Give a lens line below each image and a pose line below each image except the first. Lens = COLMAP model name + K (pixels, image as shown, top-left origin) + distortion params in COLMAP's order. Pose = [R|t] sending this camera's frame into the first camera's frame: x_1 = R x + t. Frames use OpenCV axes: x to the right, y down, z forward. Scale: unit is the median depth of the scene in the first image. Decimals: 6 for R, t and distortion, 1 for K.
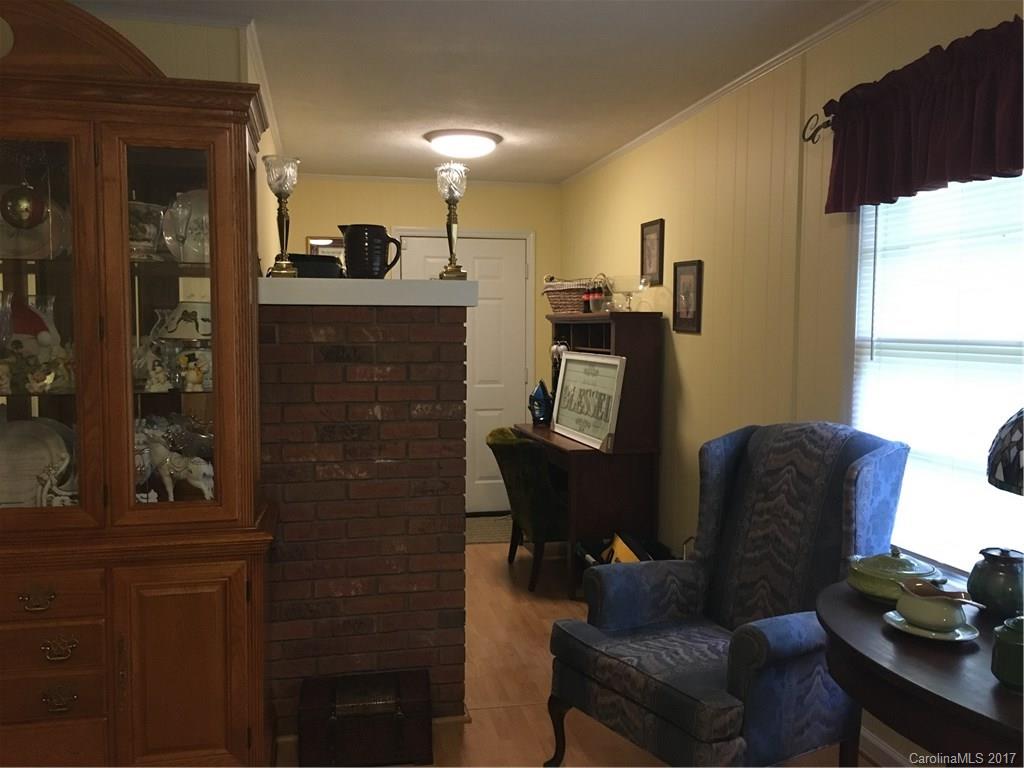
lens RADIAL K [[864.2, 0, 511.0], [0, 864.2, 384.3], [0, 0, 1]] dist [0.039411, -0.038781]
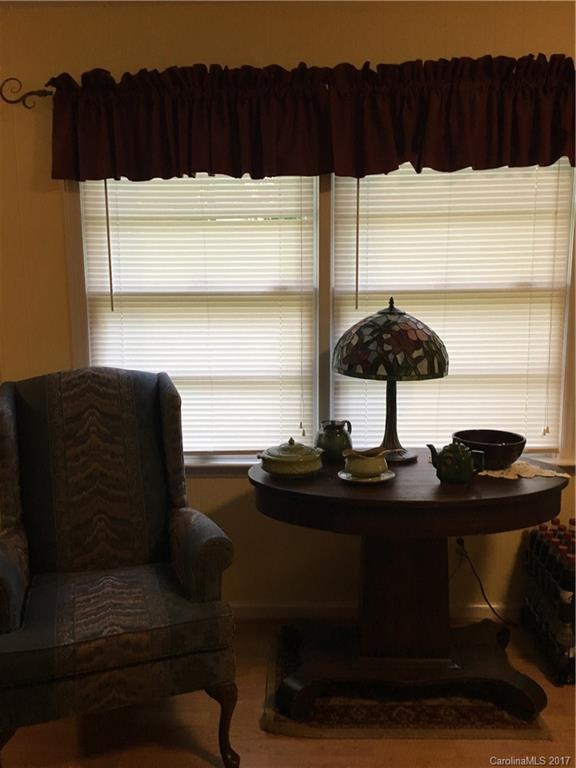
lens RADIAL K [[648.1, 0, 287.5], [0, 648.1, 384.2], [0, 0, 1]] dist [0.039411, -0.038781]
pose [[0.237460, -0.155738, 0.958832, -0.423572], [0.079460, 0.986871, 0.140613, -0.035804], [-0.968142, 0.042798, 0.246718, 0.558064]]
